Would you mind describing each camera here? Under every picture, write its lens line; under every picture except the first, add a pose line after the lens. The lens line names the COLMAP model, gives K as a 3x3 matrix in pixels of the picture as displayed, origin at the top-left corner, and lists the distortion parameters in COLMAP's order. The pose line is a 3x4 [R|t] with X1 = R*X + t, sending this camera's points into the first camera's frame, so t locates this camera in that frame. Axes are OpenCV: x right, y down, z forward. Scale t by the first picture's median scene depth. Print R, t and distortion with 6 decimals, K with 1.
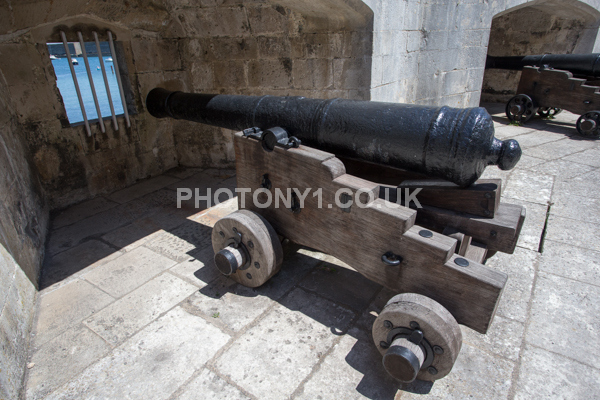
lens RADIAL K [[384.4, 0, 301.1], [0, 384.4, 200.8], [0, 0, 1]] dist [-0.005143, 0.018599]
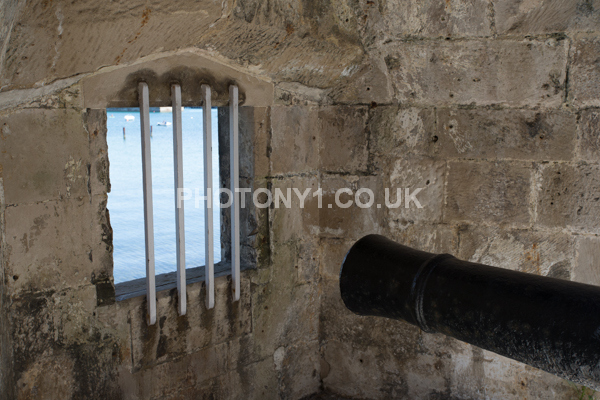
lens RADIAL K [[689.9, 0, 300.0], [0, 689.9, 201.0], [0, 0, 1]] dist [0.109704, 0.000000]
pose [[0.981934, 0.067196, -0.176891, -0.265138], [-0.107884, 0.966809, -0.231607, -0.134815], [0.155456, 0.246507, 0.956592, 0.282006]]
